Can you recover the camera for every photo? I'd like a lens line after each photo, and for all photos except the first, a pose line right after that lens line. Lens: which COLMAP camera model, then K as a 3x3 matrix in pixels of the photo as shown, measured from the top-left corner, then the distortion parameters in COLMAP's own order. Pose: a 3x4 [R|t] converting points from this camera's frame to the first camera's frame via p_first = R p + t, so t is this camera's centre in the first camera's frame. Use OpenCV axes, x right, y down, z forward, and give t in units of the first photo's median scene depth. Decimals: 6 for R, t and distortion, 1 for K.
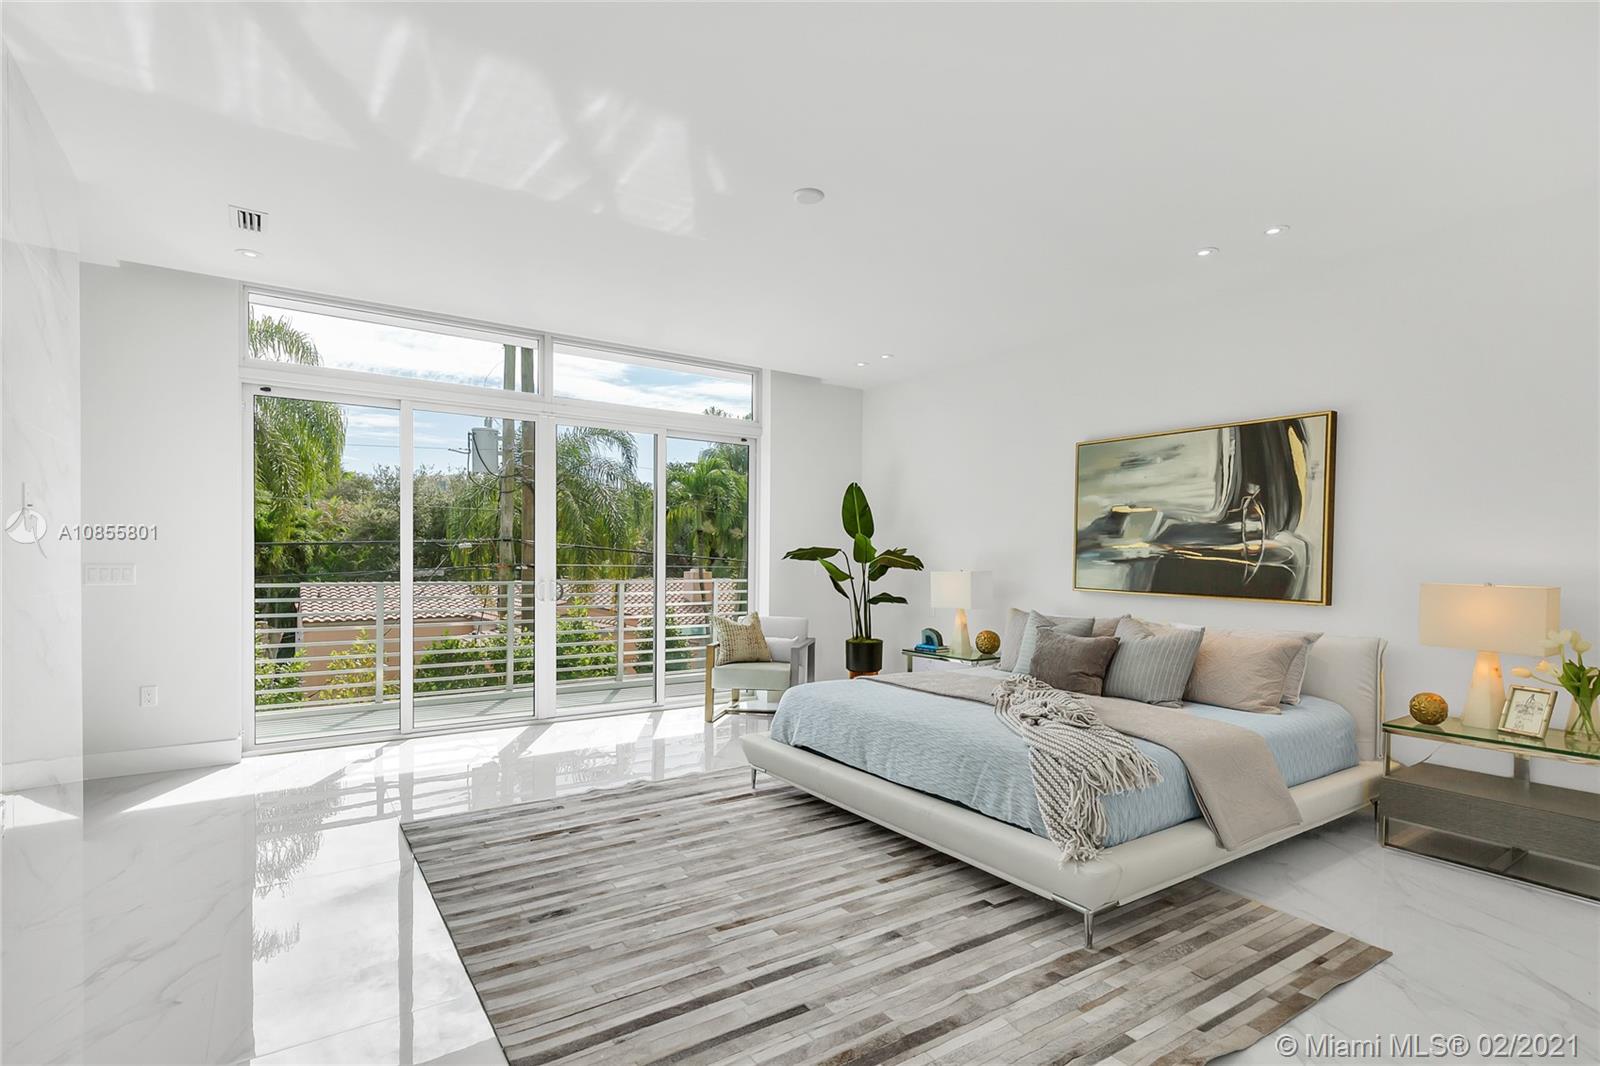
lens RADIAL K [[768.6, 0, 796.4], [0, 768.6, 575.9], [0, 0, 1]] dist [0.002125, 0.000102]
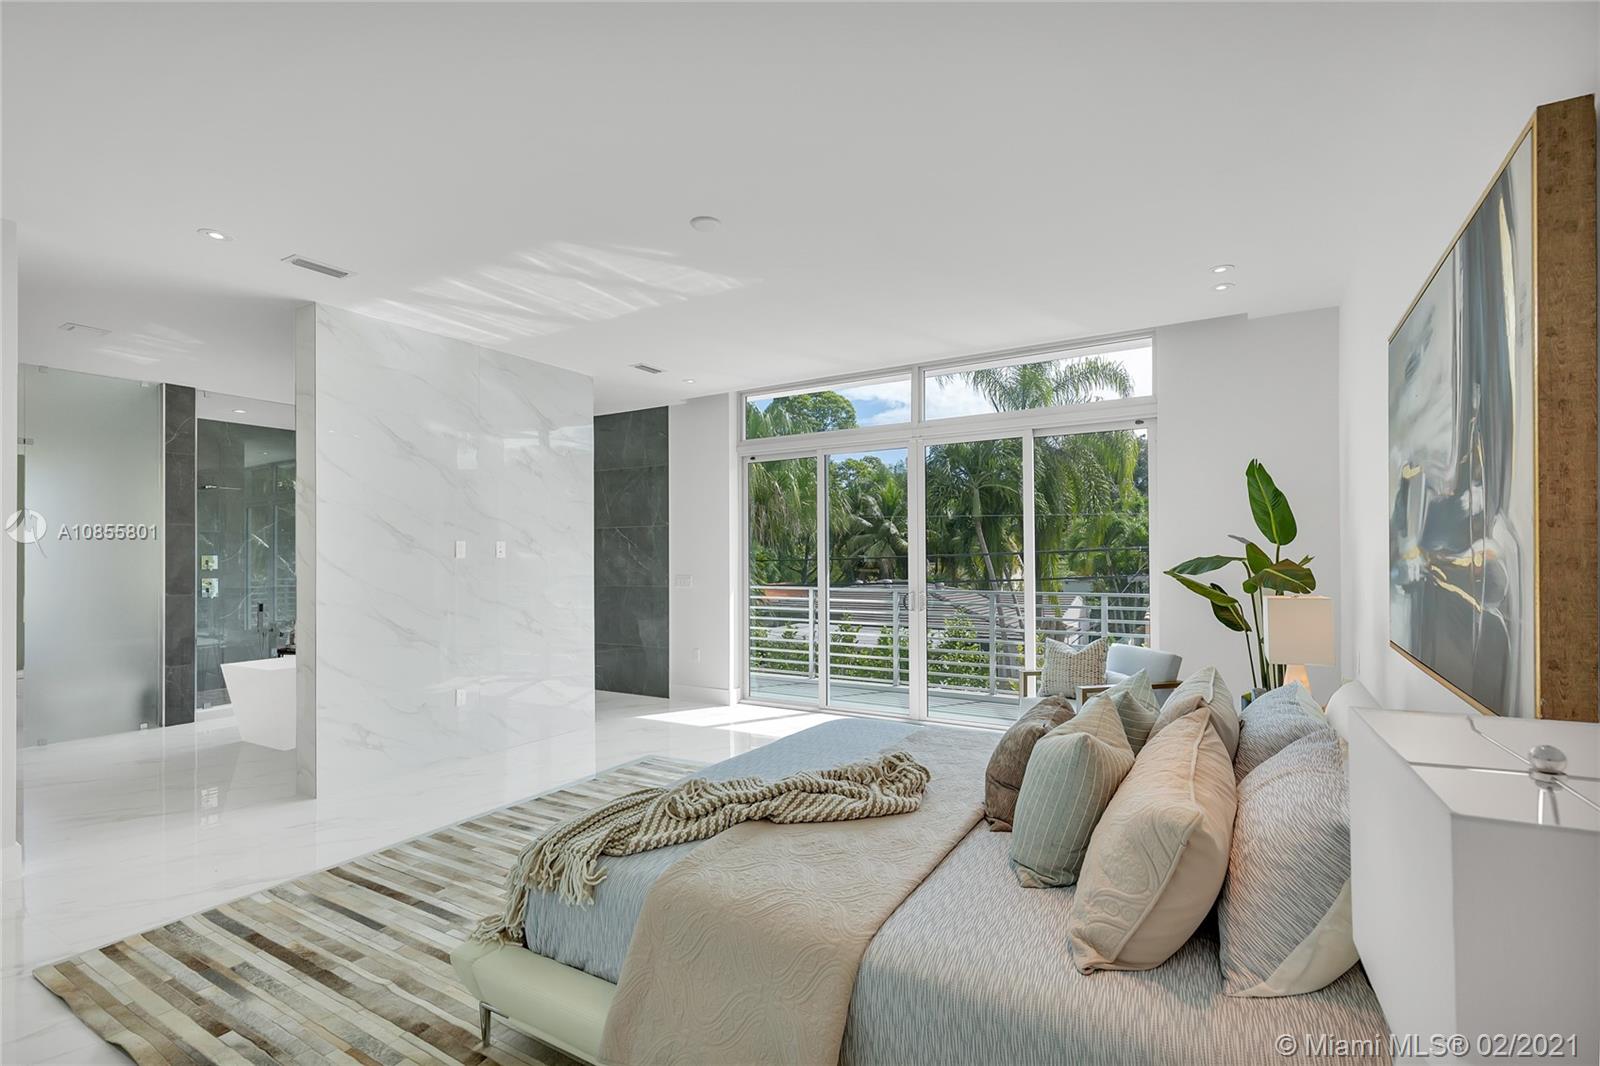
lens RADIAL K [[745.8, 0, 793.1], [0, 745.8, 550.3], [0, 0, 1]] dist [0.008963, -0.000099]
pose [[0.421404, -0.017569, -0.906703, 0.753876], [-0.010587, 0.999649, -0.024291, -0.032924], [0.906811, 0.019836, 0.421070, 0.548873]]
